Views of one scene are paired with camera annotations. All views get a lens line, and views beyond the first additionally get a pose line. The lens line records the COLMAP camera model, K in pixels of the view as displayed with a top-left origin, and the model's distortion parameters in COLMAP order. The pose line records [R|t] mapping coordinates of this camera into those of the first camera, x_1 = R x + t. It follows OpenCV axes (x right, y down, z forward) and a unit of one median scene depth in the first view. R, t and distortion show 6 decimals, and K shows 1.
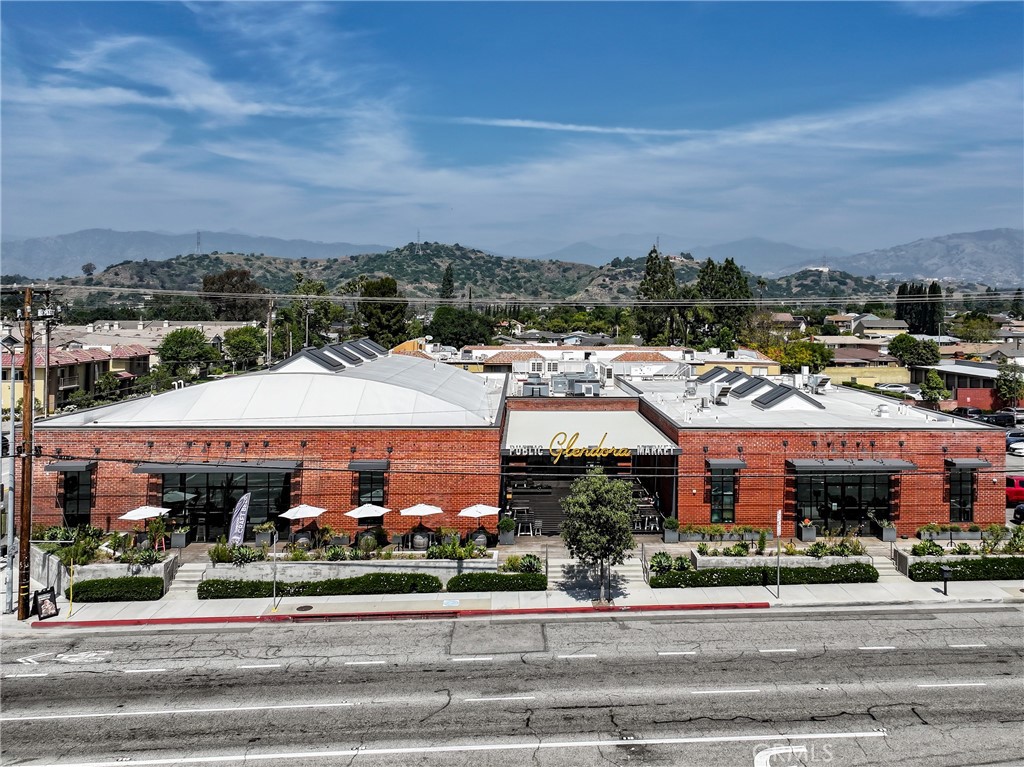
lens RADIAL K [[821.0, 0, 508.0], [0, 821.0, 382.5], [0, 0, 1]] dist [0.025691, -0.002158]
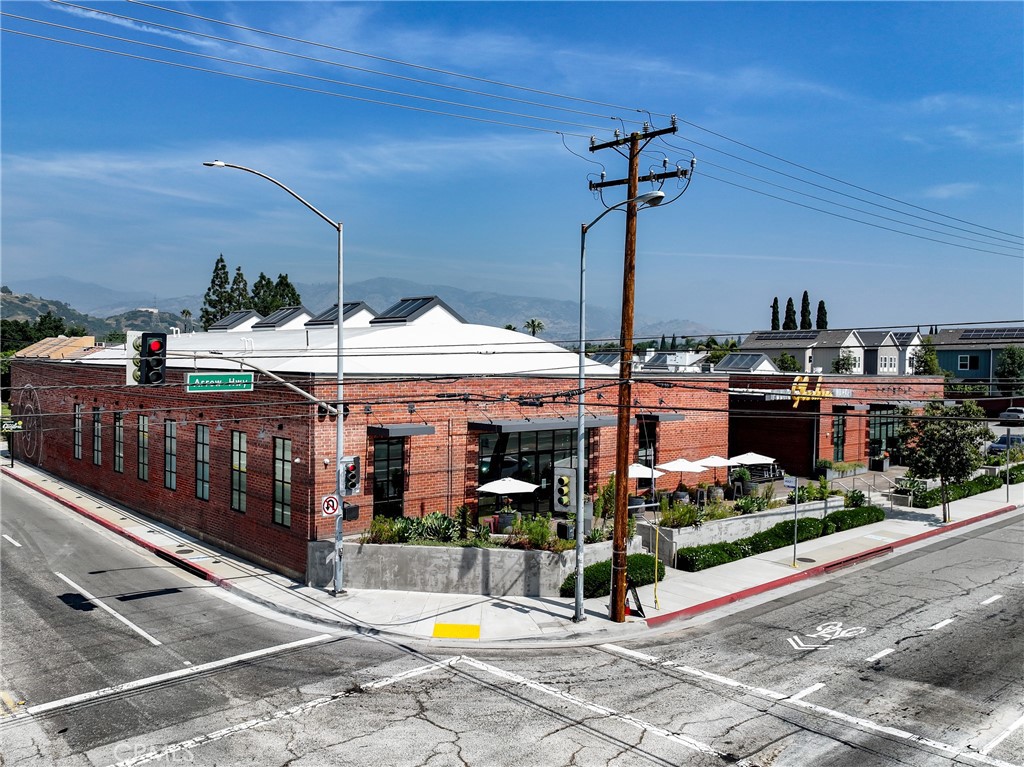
lens RADIAL K [[821.0, 0, 509.2], [0, 821.0, 385.2], [0, 0, 1]] dist [0.025691, -0.002158]
pose [[0.824278, -0.023470, 0.565698, -1.097496], [0.038060, 0.999177, -0.014003, 0.100859], [-0.564904, 0.033072, 0.824493, 0.507510]]
